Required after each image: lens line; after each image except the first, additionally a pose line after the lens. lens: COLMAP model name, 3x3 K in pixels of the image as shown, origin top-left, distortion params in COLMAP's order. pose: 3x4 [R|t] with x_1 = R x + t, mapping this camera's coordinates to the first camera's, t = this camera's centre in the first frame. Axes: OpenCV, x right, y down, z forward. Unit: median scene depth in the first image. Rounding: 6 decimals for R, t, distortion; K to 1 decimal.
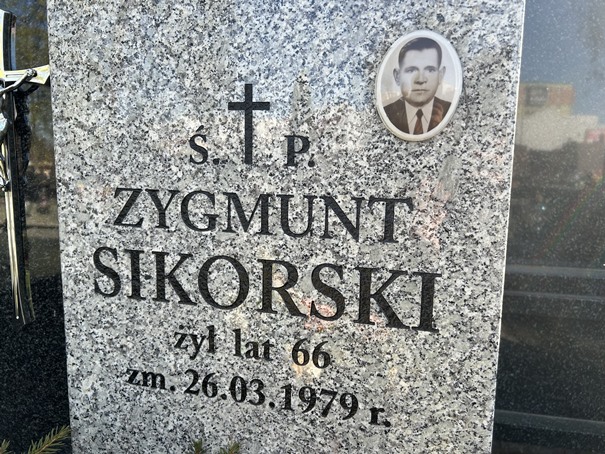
lens RADIAL K [[455.8, 0, 301.4], [0, 455.8, 226.9], [0, 0, 1]] dist [0.036239, -0.005204]
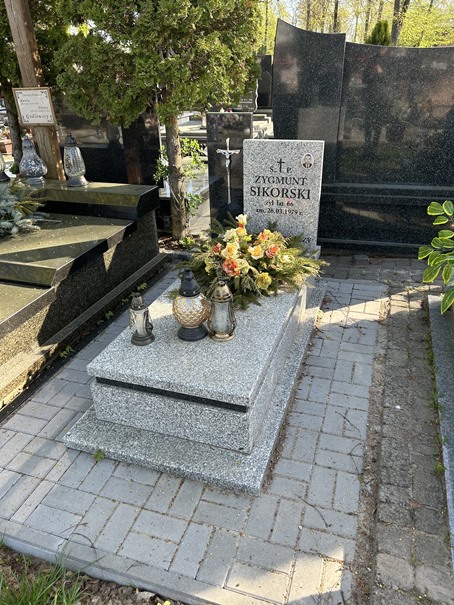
lens RADIAL K [[455.8, 0, 226.7], [0, 455.8, 304.5], [0, 0, 1]] dist [0.036239, -0.005204]
pose [[0.997753, -0.009045, -0.066393, -0.422893], [0.031215, 0.939505, 0.341110, -0.558537], [0.059292, -0.342416, 0.937676, -5.127893]]
